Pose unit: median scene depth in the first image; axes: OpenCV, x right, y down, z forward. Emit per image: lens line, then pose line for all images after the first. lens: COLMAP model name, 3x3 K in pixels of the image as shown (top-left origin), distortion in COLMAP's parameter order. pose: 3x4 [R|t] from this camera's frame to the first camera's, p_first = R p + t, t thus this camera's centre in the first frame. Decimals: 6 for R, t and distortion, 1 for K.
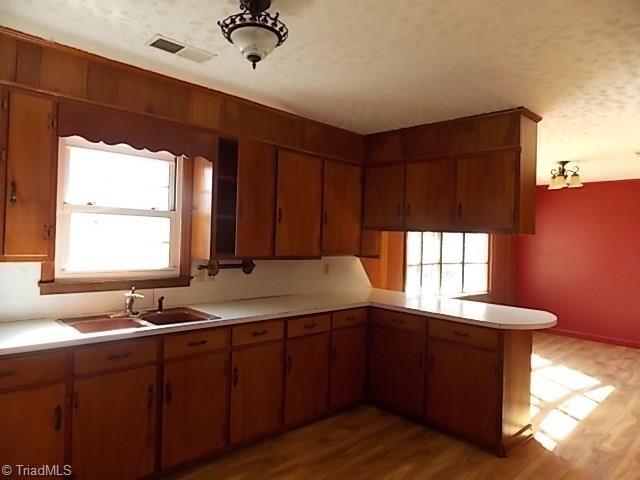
lens RADIAL K [[419.0, 0, 320.0], [0, 419.0, 240.0], [0, 0, 1]] dist [0.004239, -0.005243]
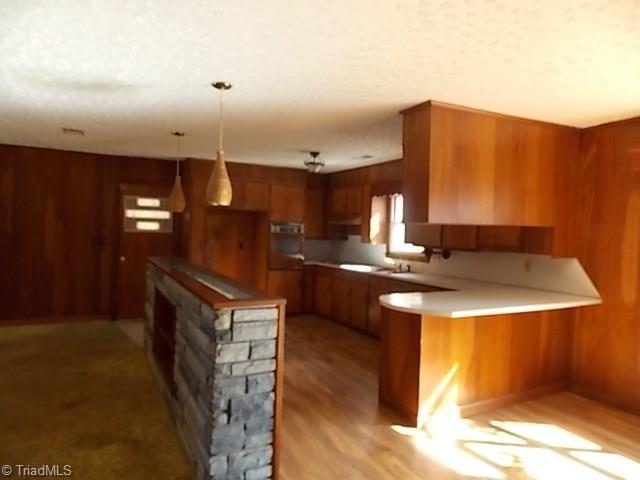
lens RADIAL K [[419.0, 0, 320.0], [0, 419.0, 240.0], [0, 0, 1]] dist [0.004239, -0.005243]
pose [[-0.268412, -0.021750, -0.963059, 1.480637], [-0.043748, 0.998989, -0.010369, 0.050188], [0.962310, 0.039349, -0.269092, 1.006867]]
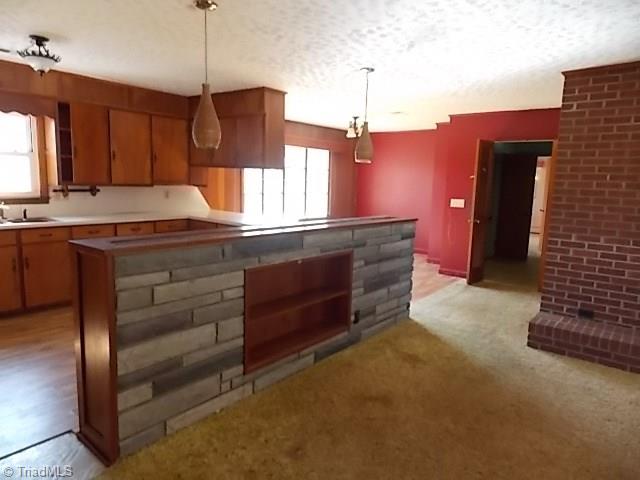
lens RADIAL K [[419.0, 0, 320.0], [0, 419.0, 240.0], [0, 0, 1]] dist [0.004239, -0.005243]
pose [[0.992535, -0.013912, 0.121167, 0.451439], [-0.004072, 0.989138, 0.146931, 0.014719], [-0.121895, -0.146327, 0.981698, -0.584856]]
